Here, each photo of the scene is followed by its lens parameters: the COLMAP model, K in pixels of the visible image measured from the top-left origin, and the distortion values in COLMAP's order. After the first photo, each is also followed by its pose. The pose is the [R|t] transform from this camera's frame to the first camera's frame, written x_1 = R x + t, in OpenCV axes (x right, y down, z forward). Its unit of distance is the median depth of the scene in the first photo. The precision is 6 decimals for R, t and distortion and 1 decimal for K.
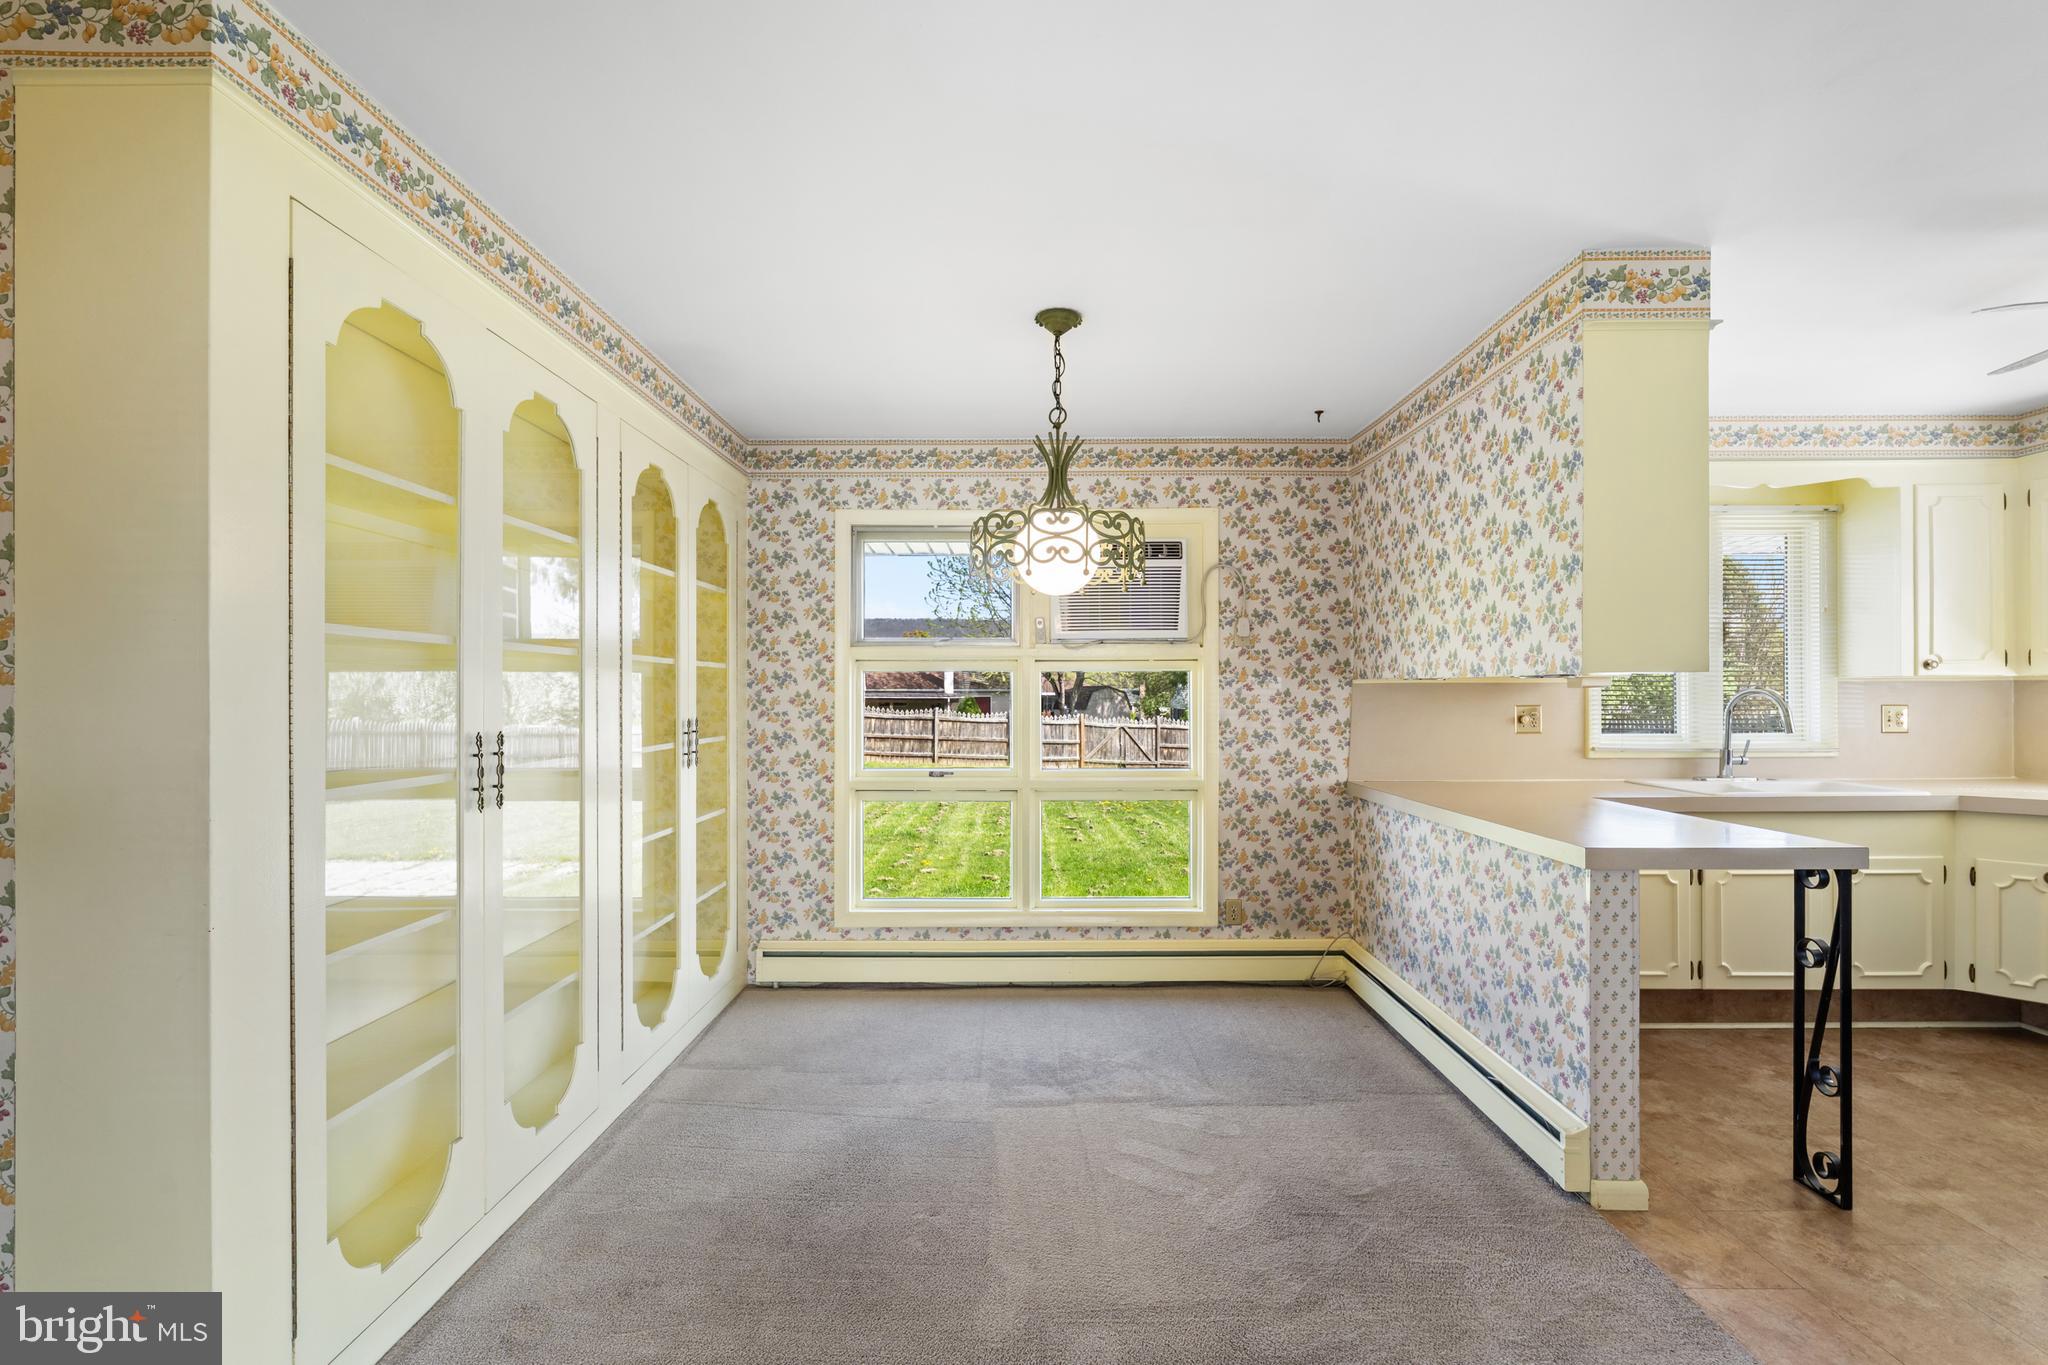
lens RADIAL K [[941.4, 0, 1030.4], [0, 941.4, 695.4], [0, 0, 1]] dist [-0.004411, 0.001567]
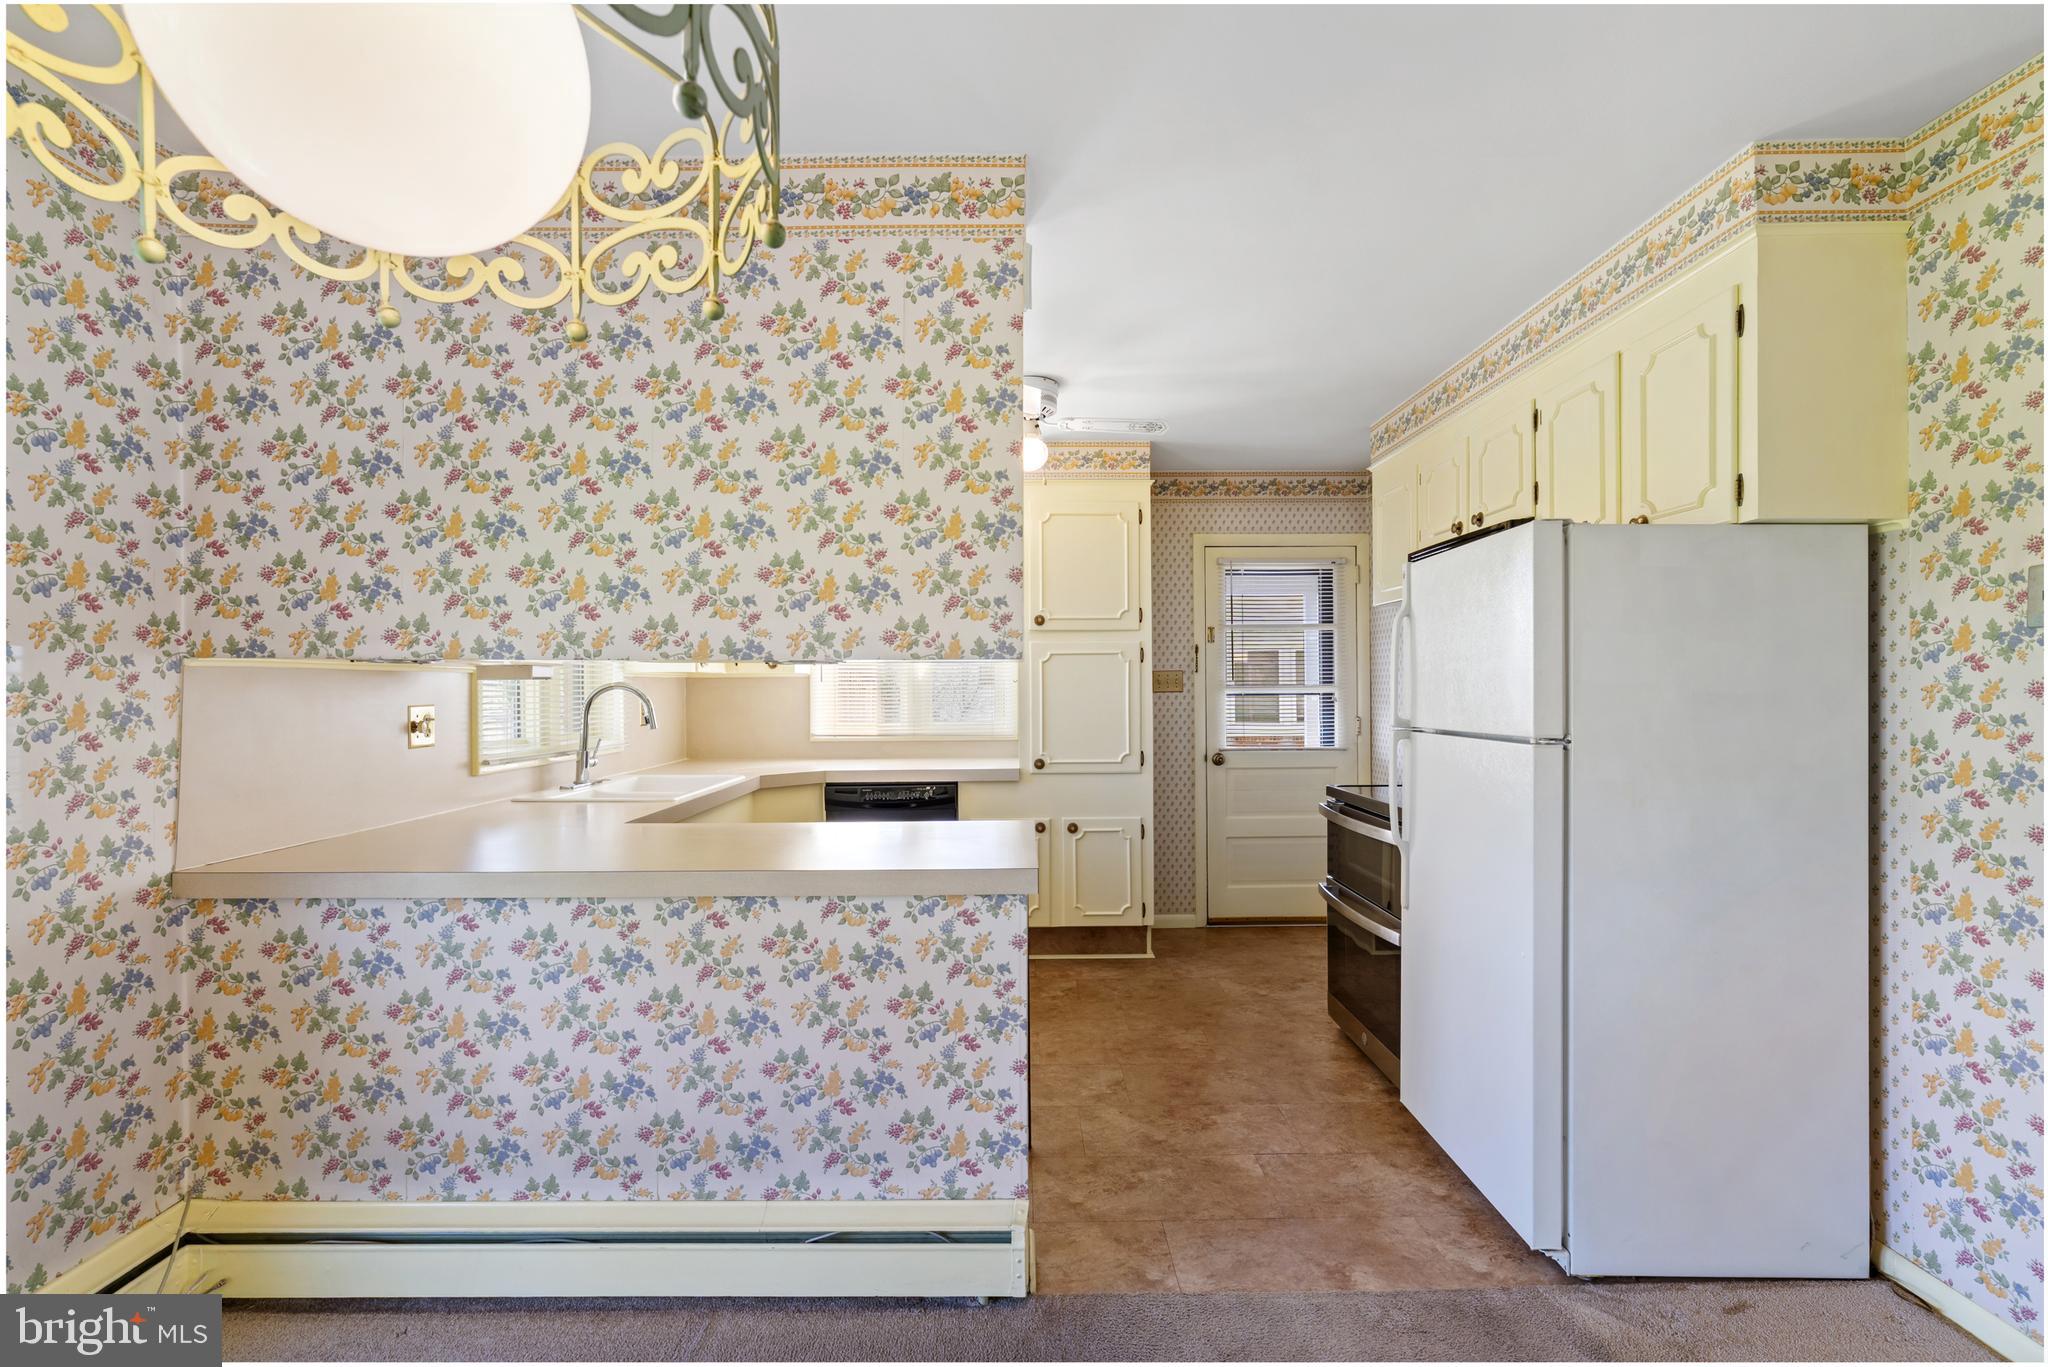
lens RADIAL K [[914.7, 0, 1024.7], [0, 914.7, 684.1], [0, 0, 1]] dist [-0.008473, 0.002697]
pose [[-0.007408, 0.006067, 0.999954, -0.127850], [0.005832, 0.999965, -0.006024, 0.001710], [-0.999956, 0.005787, -0.007444, 0.588048]]
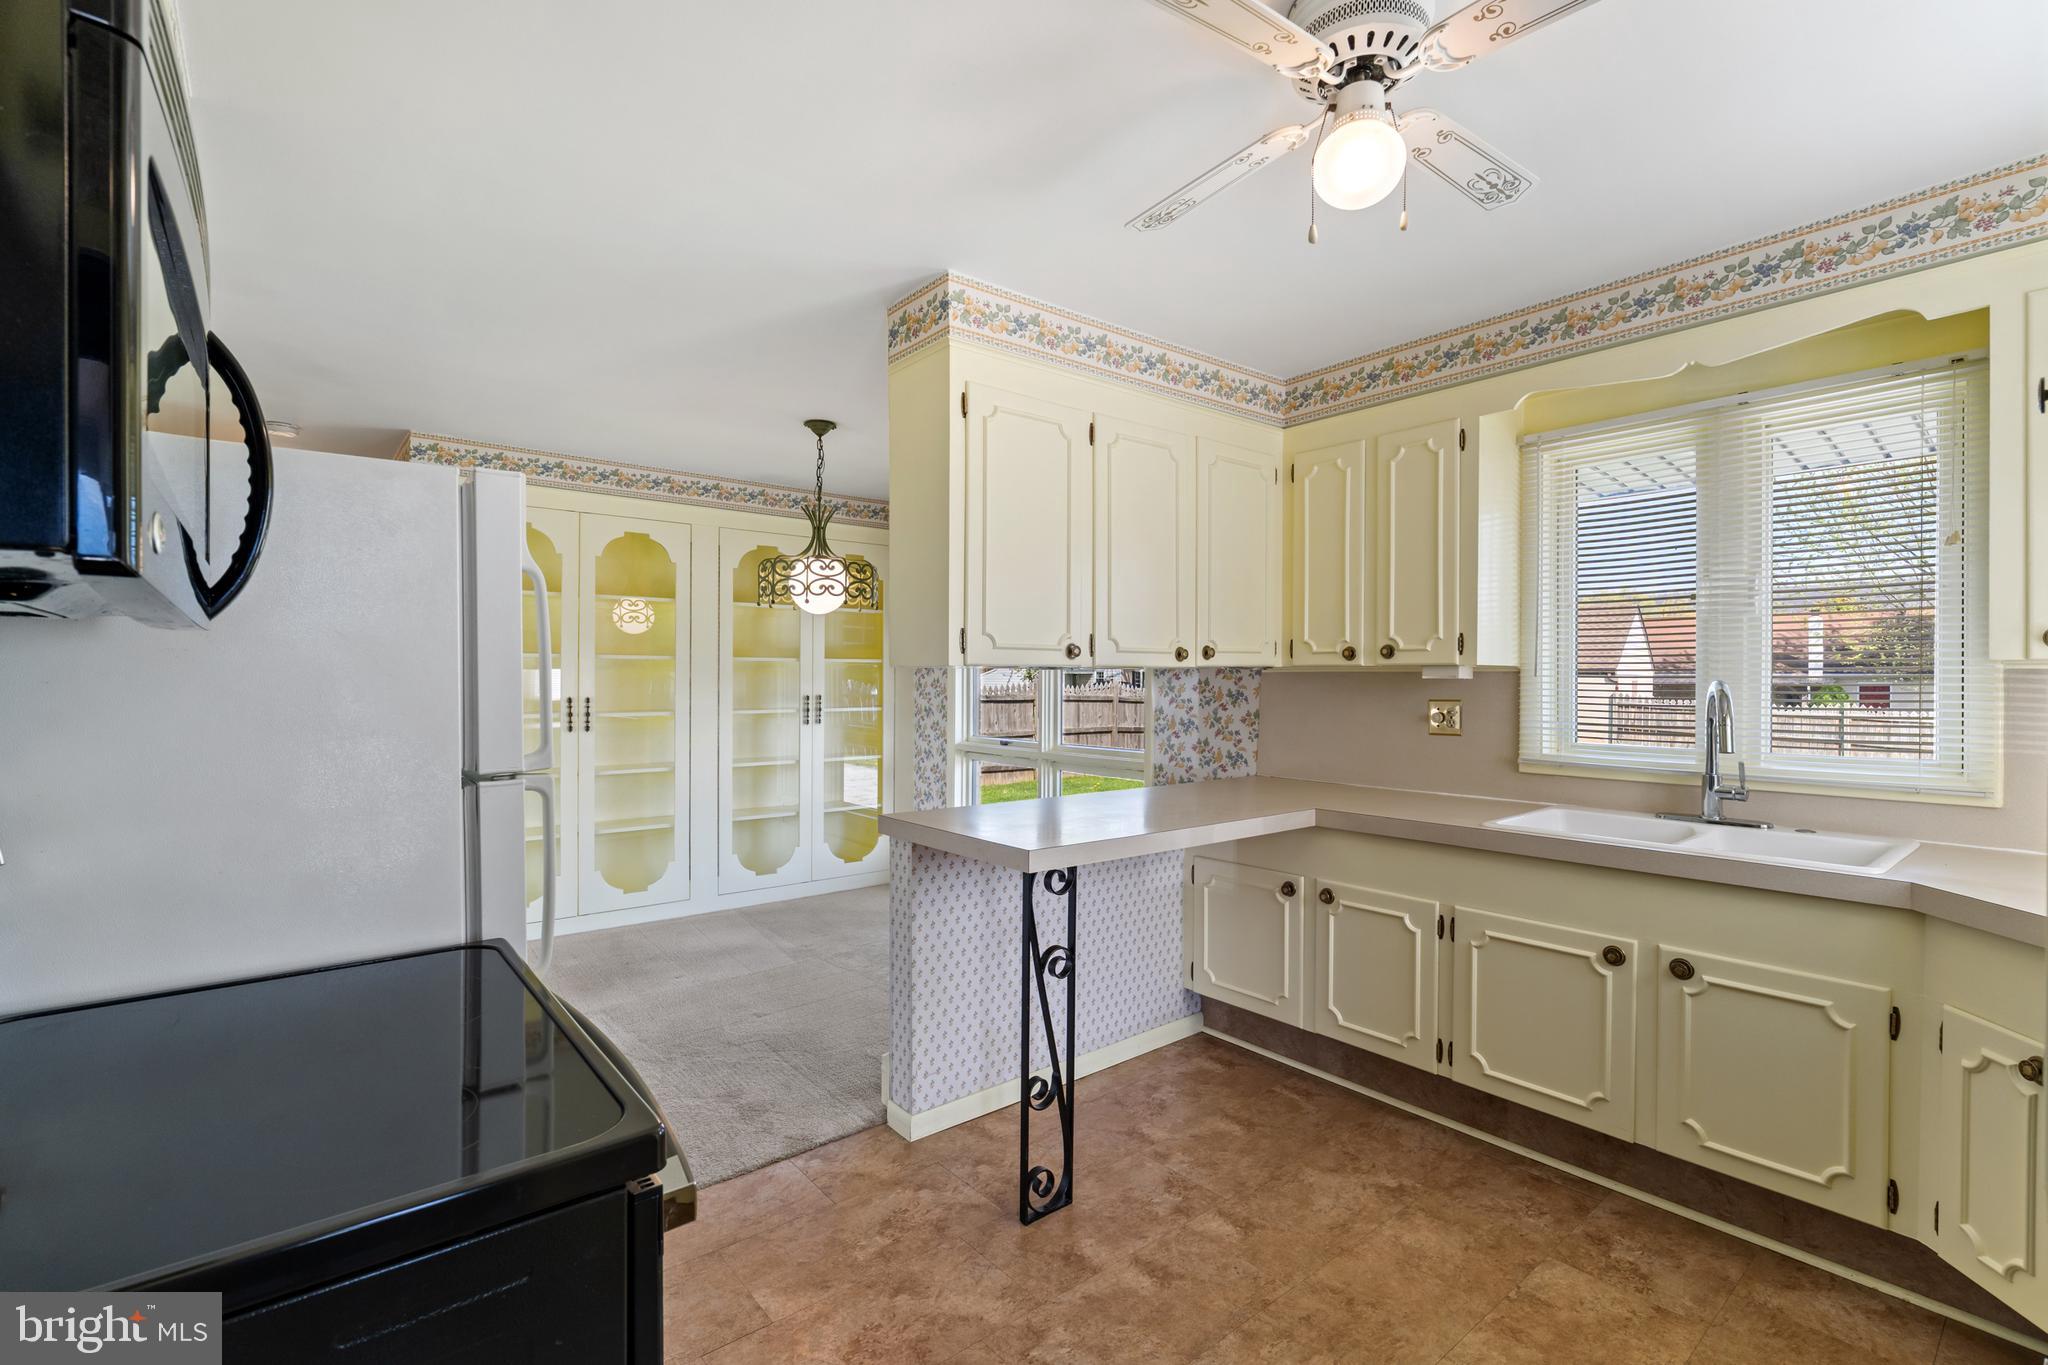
lens RADIAL K [[914.7, 0, 1027.7], [0, 914.7, 681.9], [0, 0, 1]] dist [-0.008473, 0.002697]
pose [[0.638014, 0.008376, -0.769980, 0.923365], [-0.005624, 0.999965, 0.006217, -0.007946], [0.770005, 0.000364, 0.638038, 0.236200]]
